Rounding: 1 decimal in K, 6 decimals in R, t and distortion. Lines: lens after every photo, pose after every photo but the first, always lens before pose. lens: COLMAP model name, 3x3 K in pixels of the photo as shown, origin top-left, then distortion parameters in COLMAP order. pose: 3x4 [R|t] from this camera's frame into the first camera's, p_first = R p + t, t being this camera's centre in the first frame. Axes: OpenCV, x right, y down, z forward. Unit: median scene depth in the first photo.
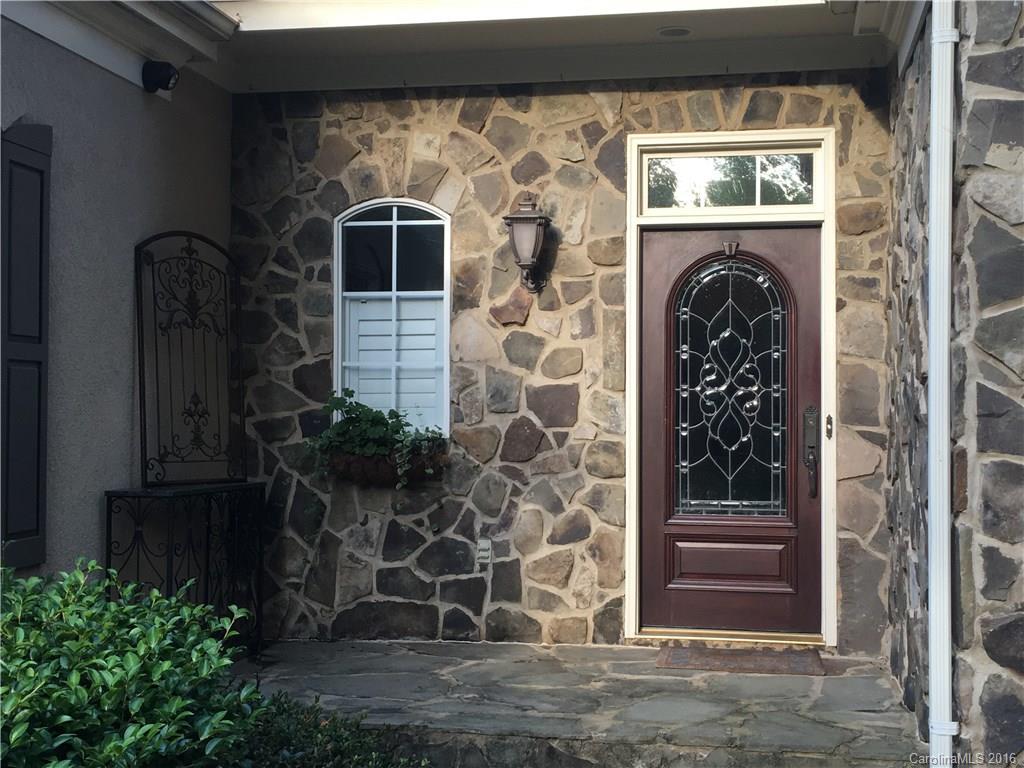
lens RADIAL K [[1370.5, 0, 511.7], [0, 1370.5, 385.8], [0, 0, 1]] dist [0.023139, 0.000000]
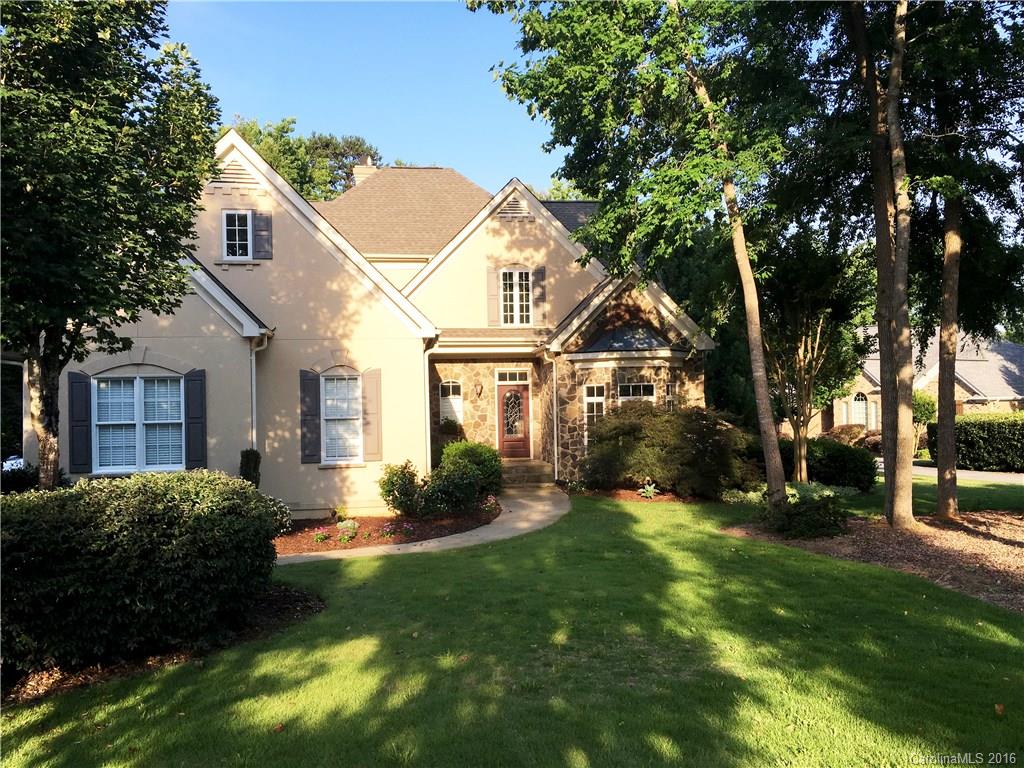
lens RADIAL K [[866.5, 0, 512.0], [0, 866.5, 381.3], [0, 0, 1]] dist [0.007418, -0.019111]
pose [[0.950259, -0.010835, 0.311273, -0.929958], [0.019586, 0.999496, -0.025000, -0.043220], [-0.310845, 0.029853, 0.949992, -2.317619]]
